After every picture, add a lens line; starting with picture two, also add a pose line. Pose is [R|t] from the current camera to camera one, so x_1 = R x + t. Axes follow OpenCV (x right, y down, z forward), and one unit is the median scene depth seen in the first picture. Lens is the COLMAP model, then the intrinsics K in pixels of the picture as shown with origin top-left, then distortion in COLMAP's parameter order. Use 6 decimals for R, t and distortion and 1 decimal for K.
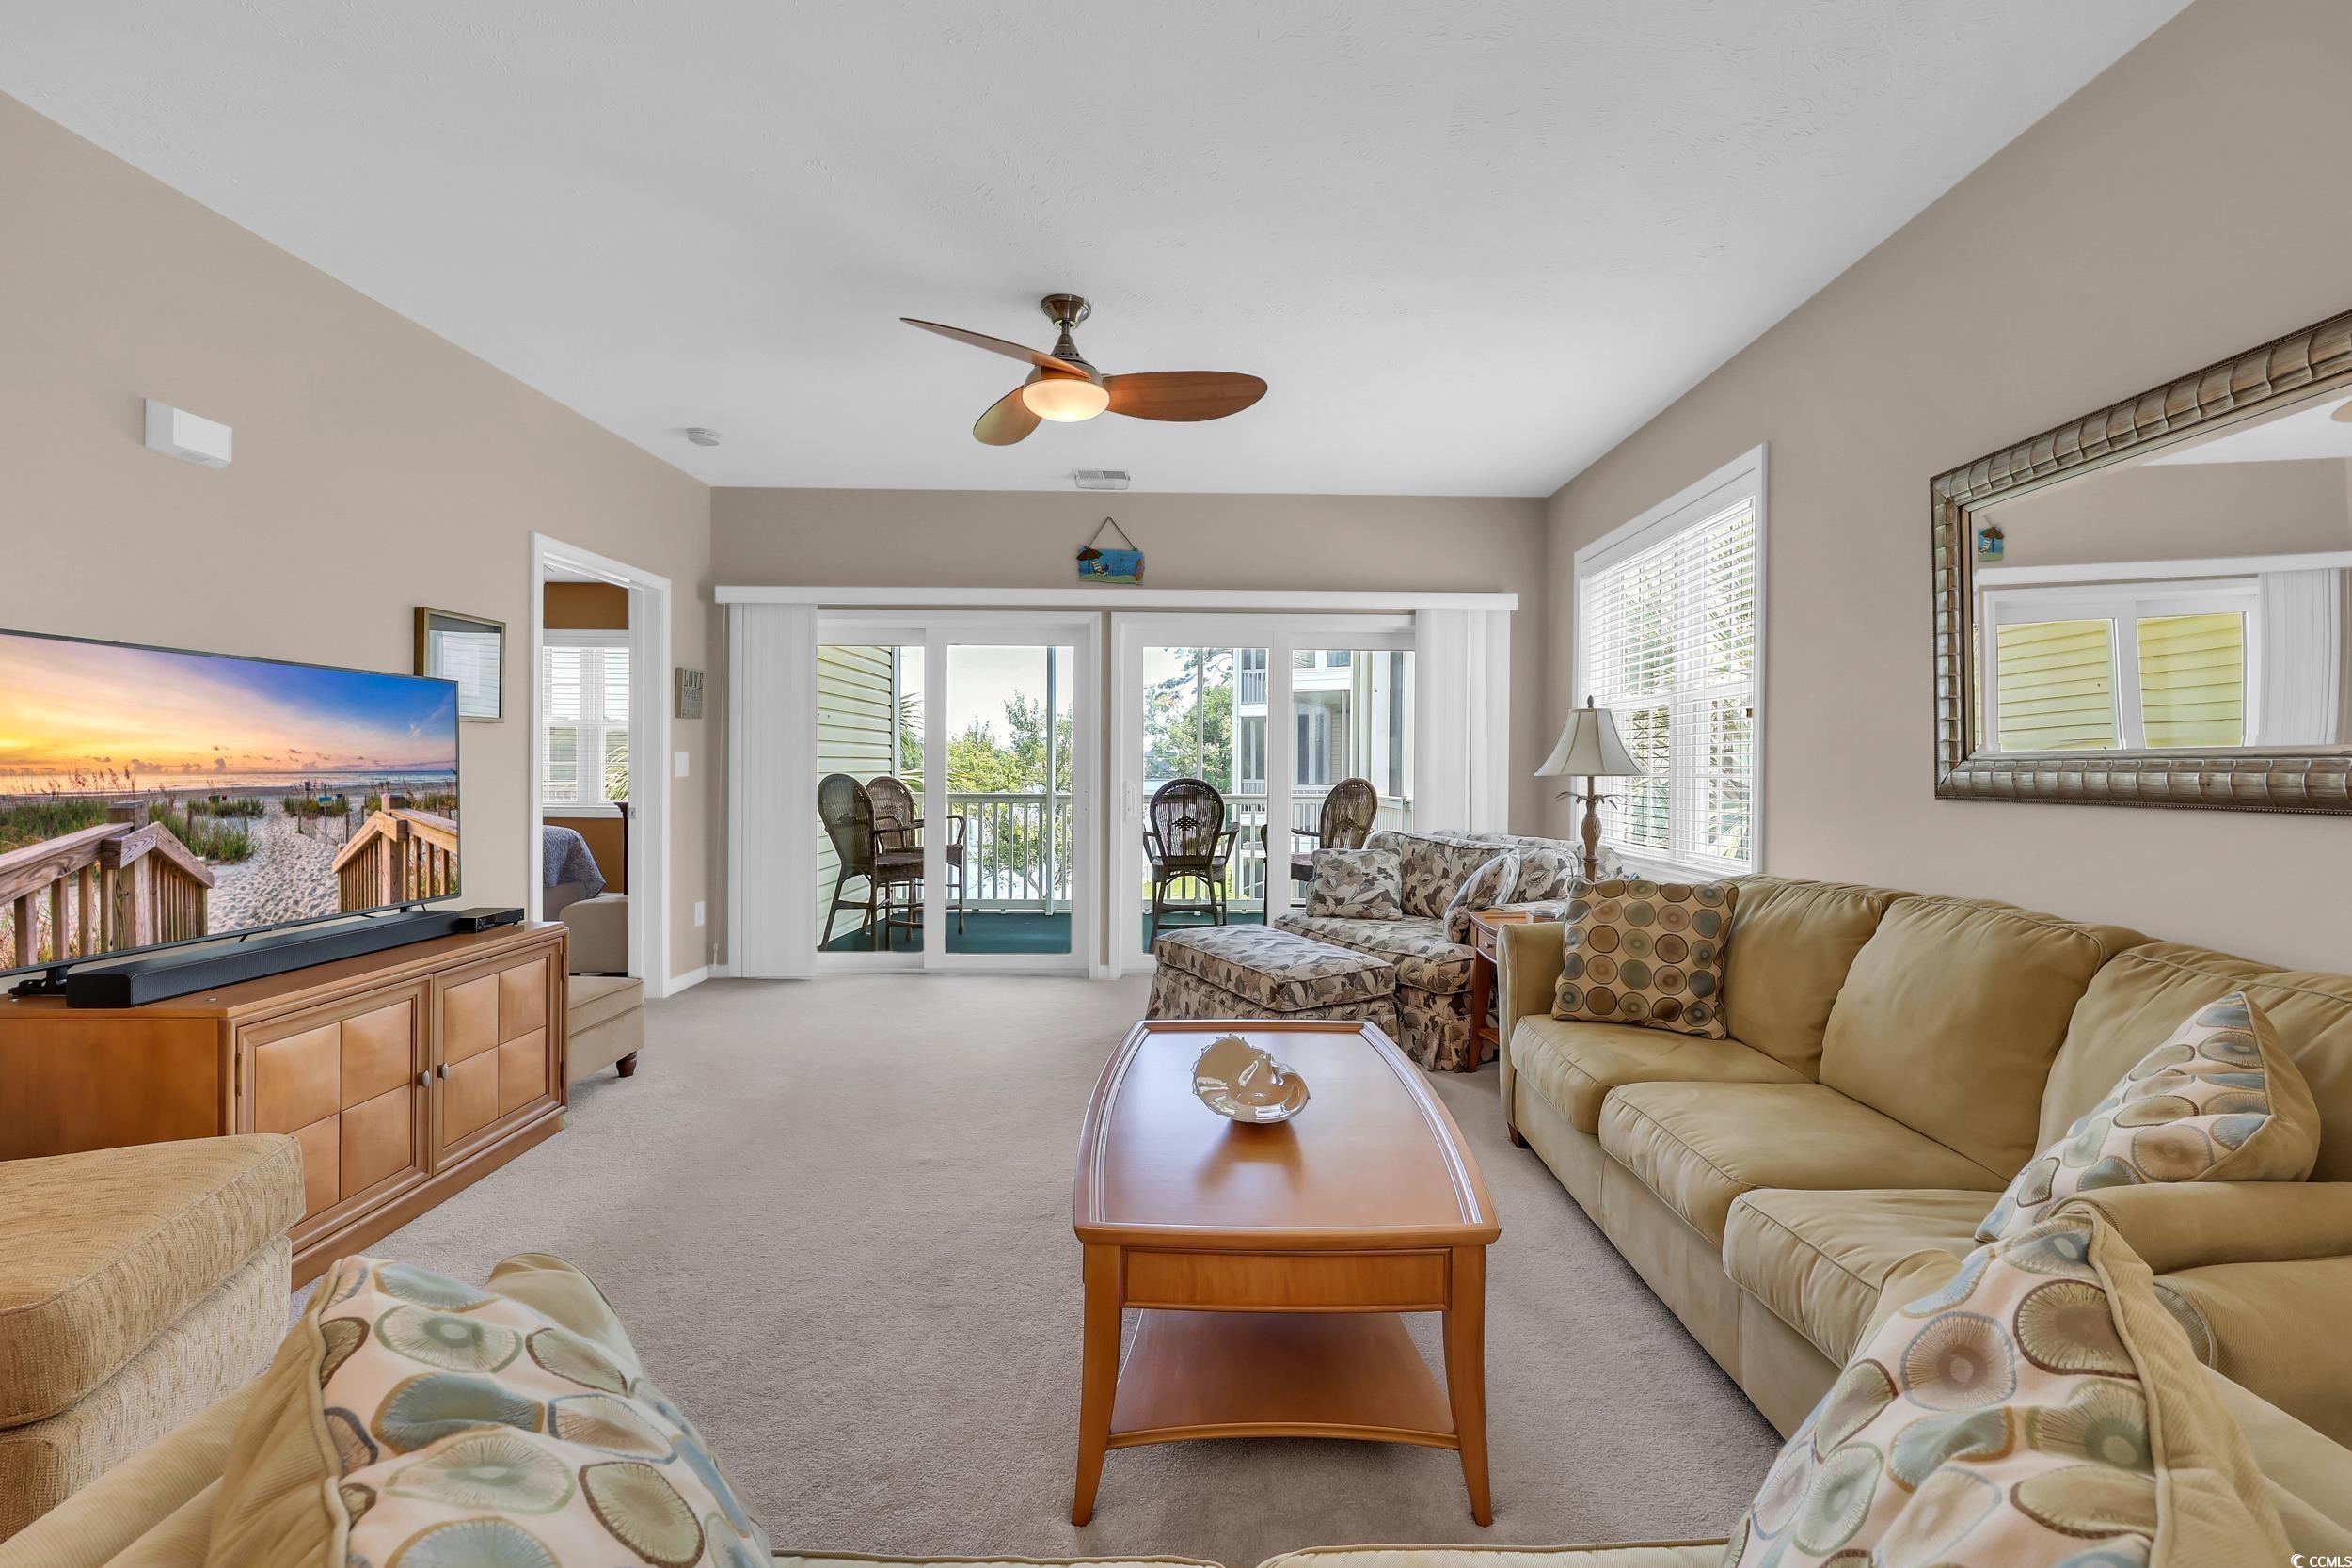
lens RADIAL K [[966.1, 0, 1226.4], [0, 966.1, 772.9], [0, 0, 1]] dist [-0.002427, 0.000130]
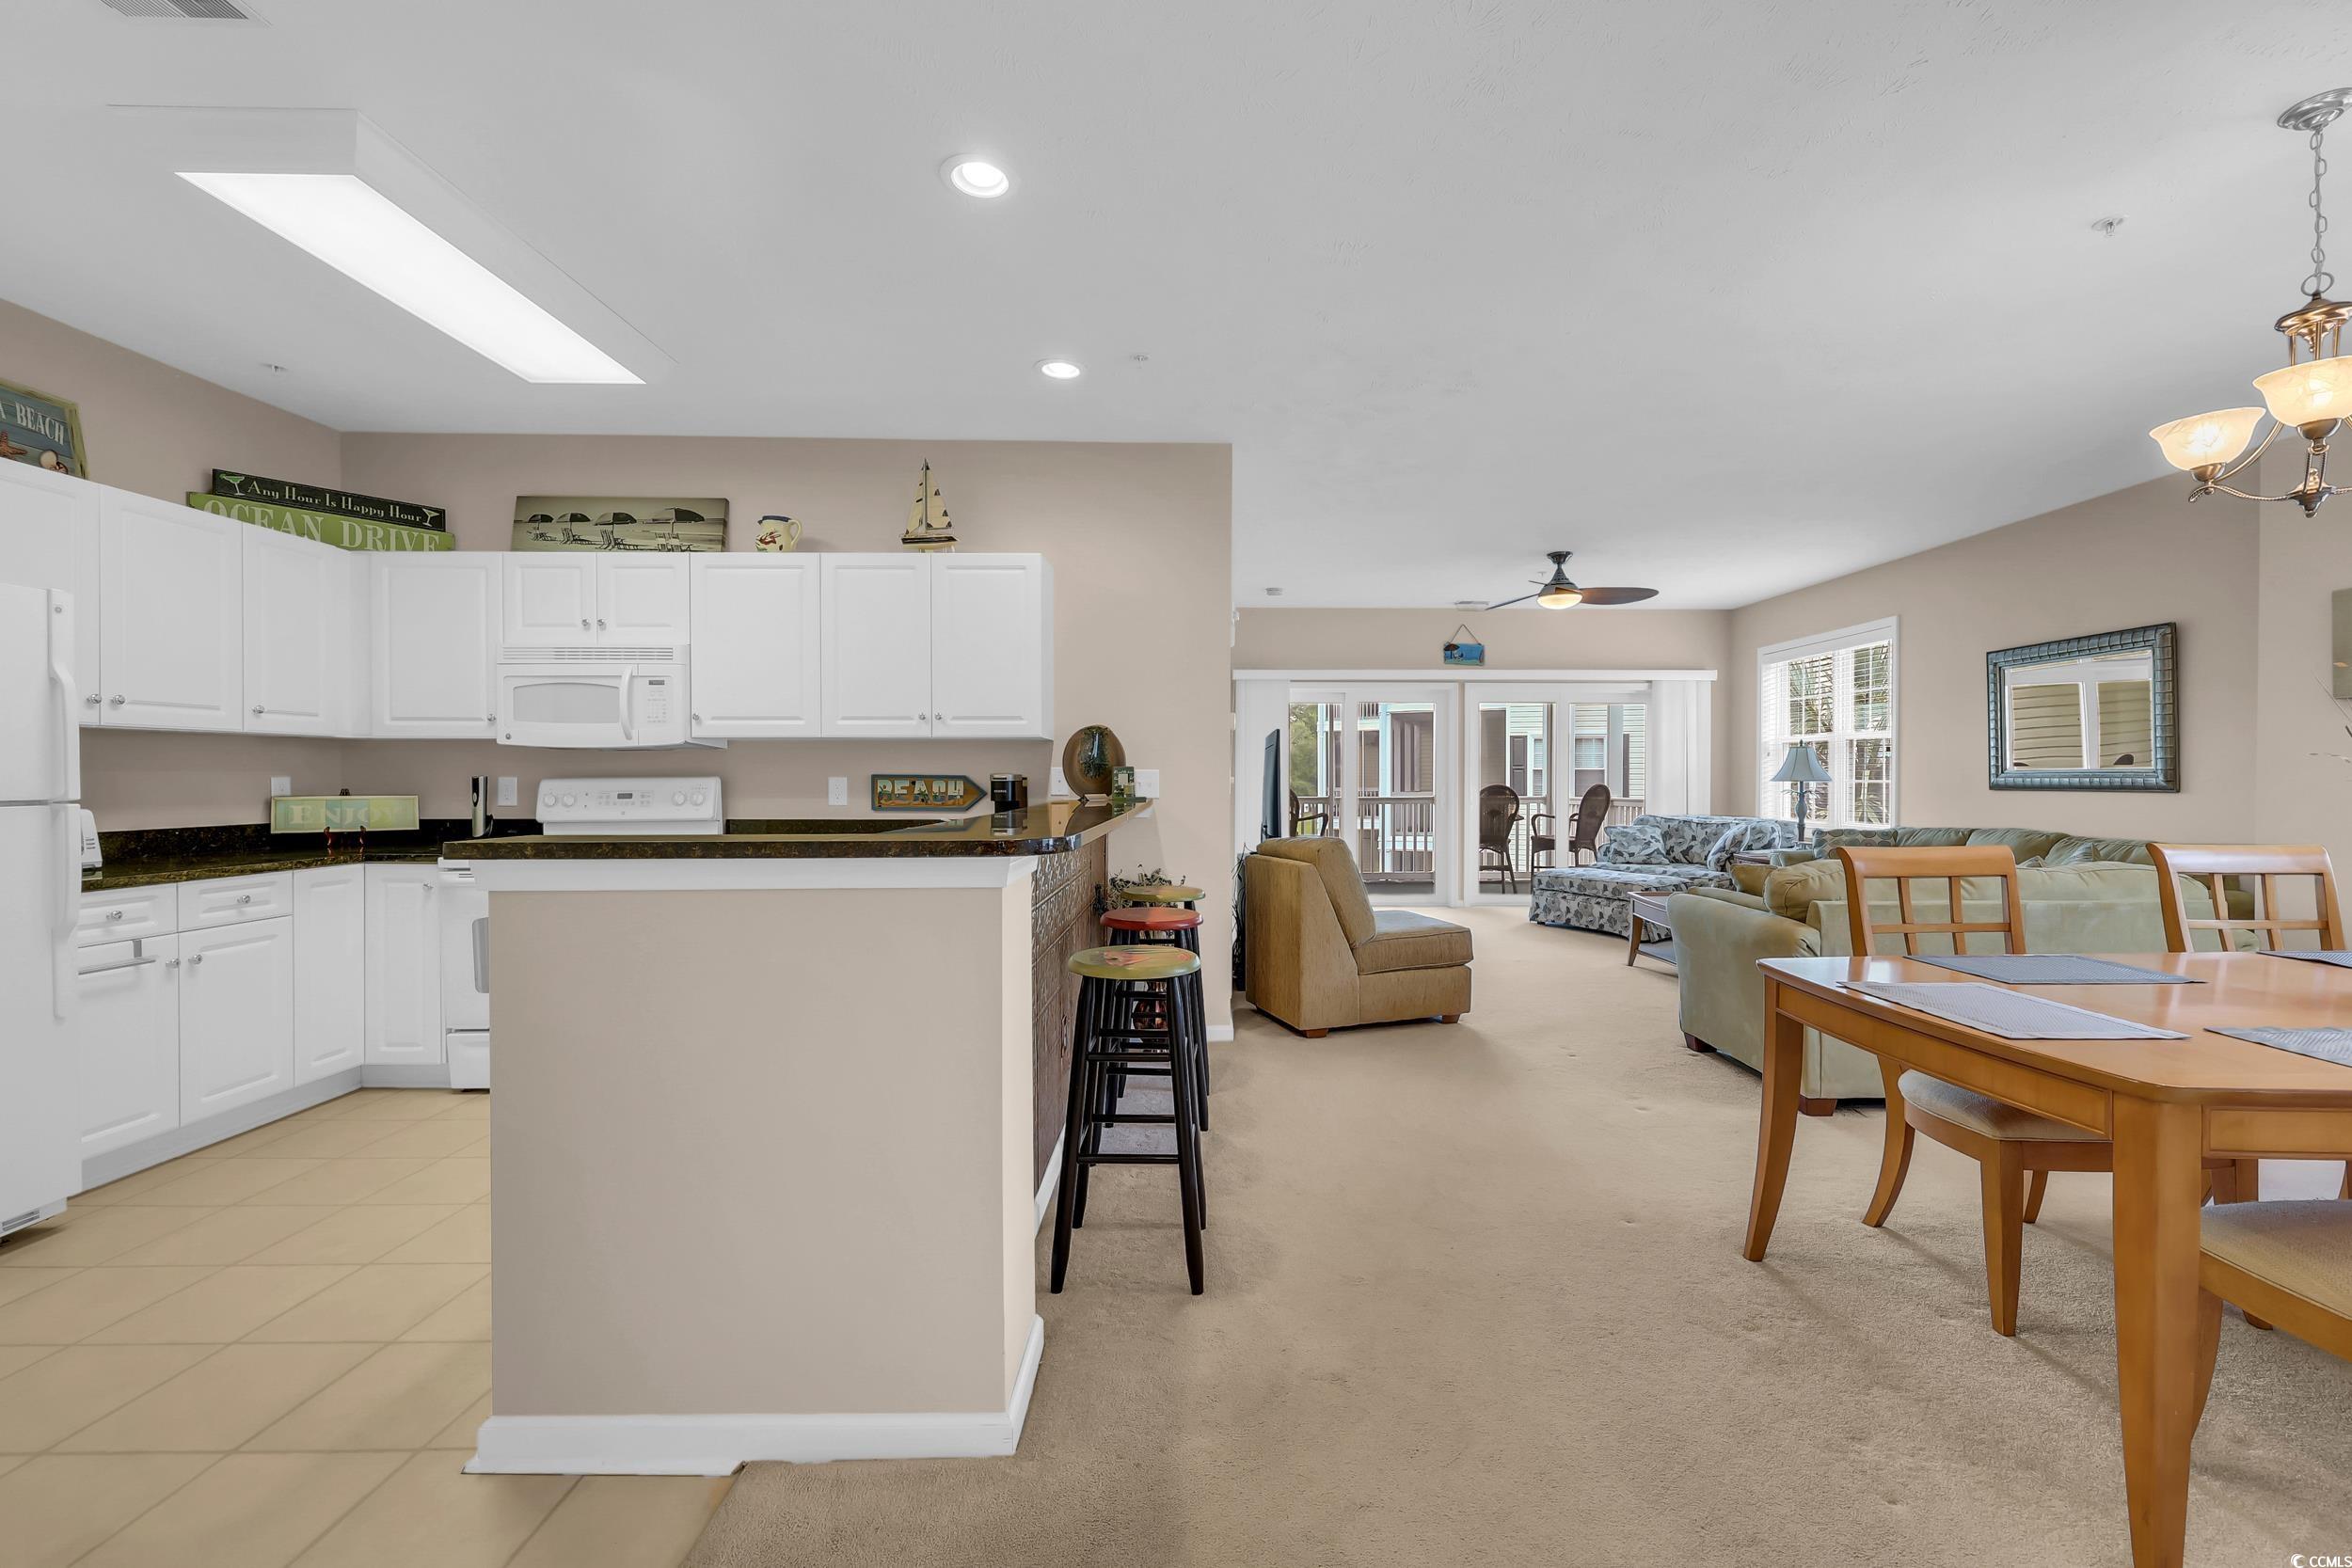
lens RADIAL K [[966.1, 0, 1218.8], [0, 966.1, 780.8], [0, 0, 1]] dist [-0.002427, 0.000130]
pose [[0.999902, -0.004529, -0.013215, -1.000269], [0.004508, 0.999988, -0.001641, 0.000205], [0.013222, 0.001581, 0.999911, -1.237570]]
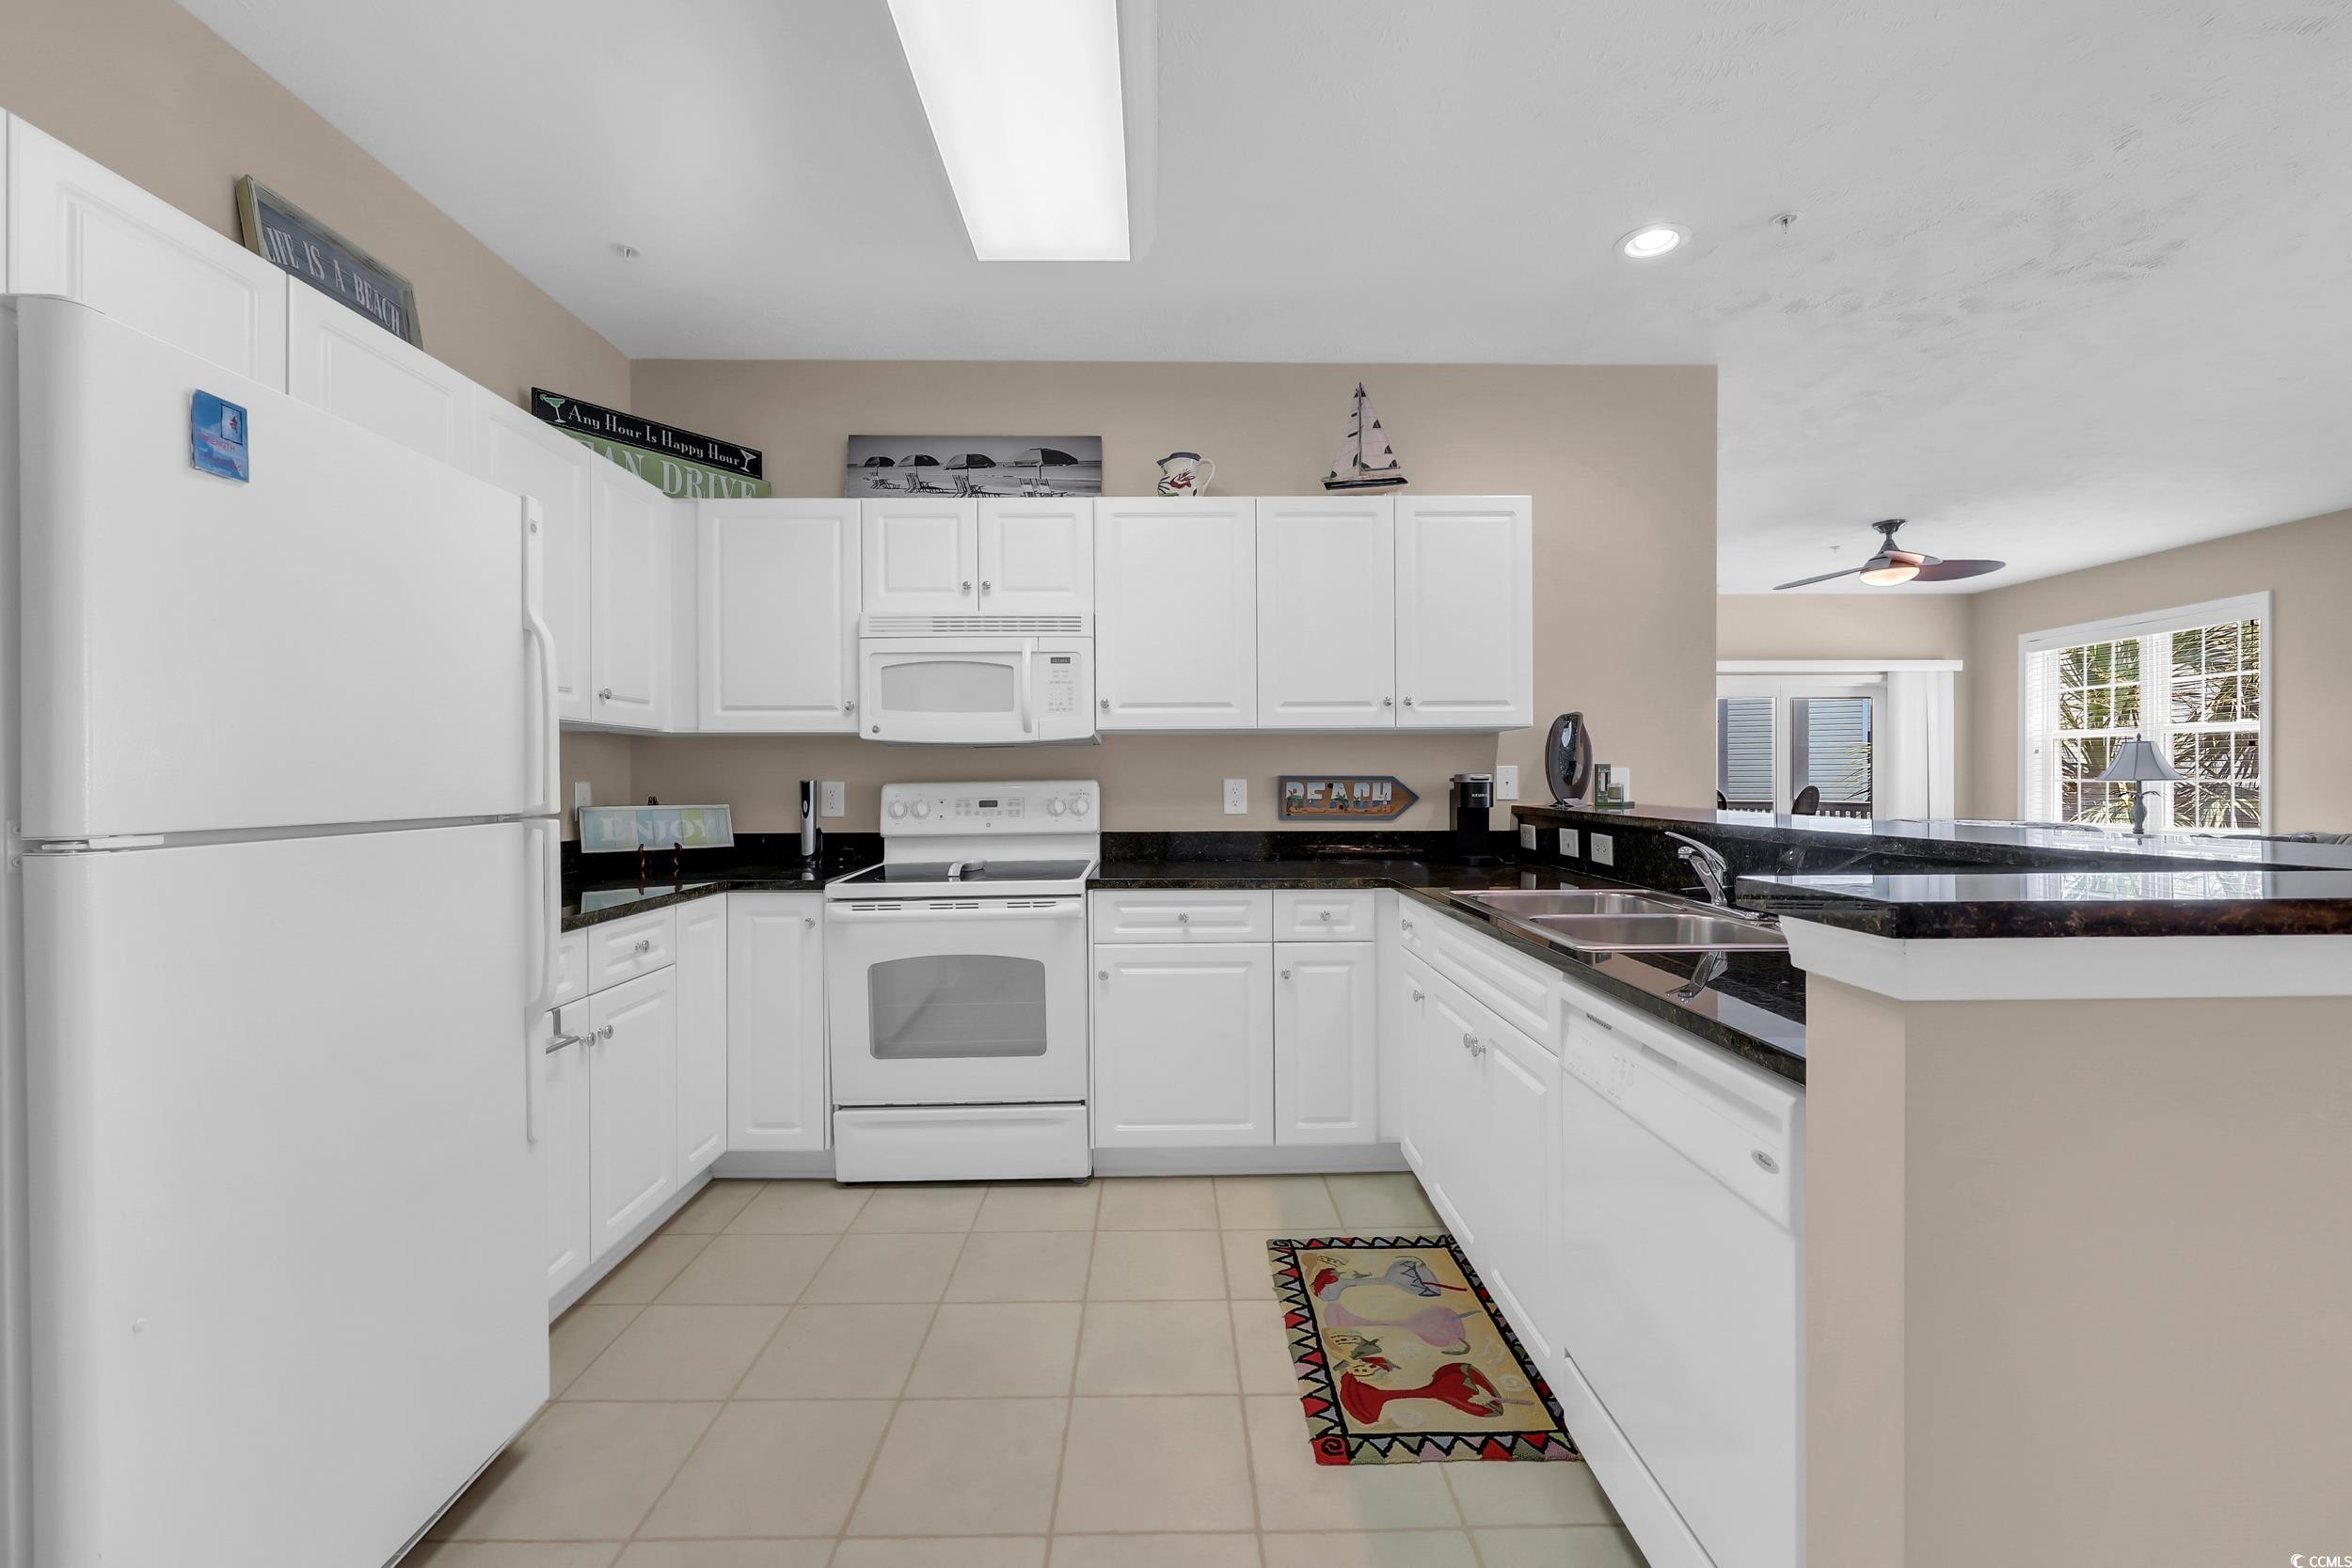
lens RADIAL K [[966.1, 0, 1165.1], [0, 966.1, 780.7], [0, 0, 1]] dist [-0.002427, 0.000130]
pose [[0.999746, -0.011457, -0.019415, -1.710708], [0.011206, 0.999853, -0.012983, 0.006324], [0.019561, 0.012762, 0.999727, -0.946982]]
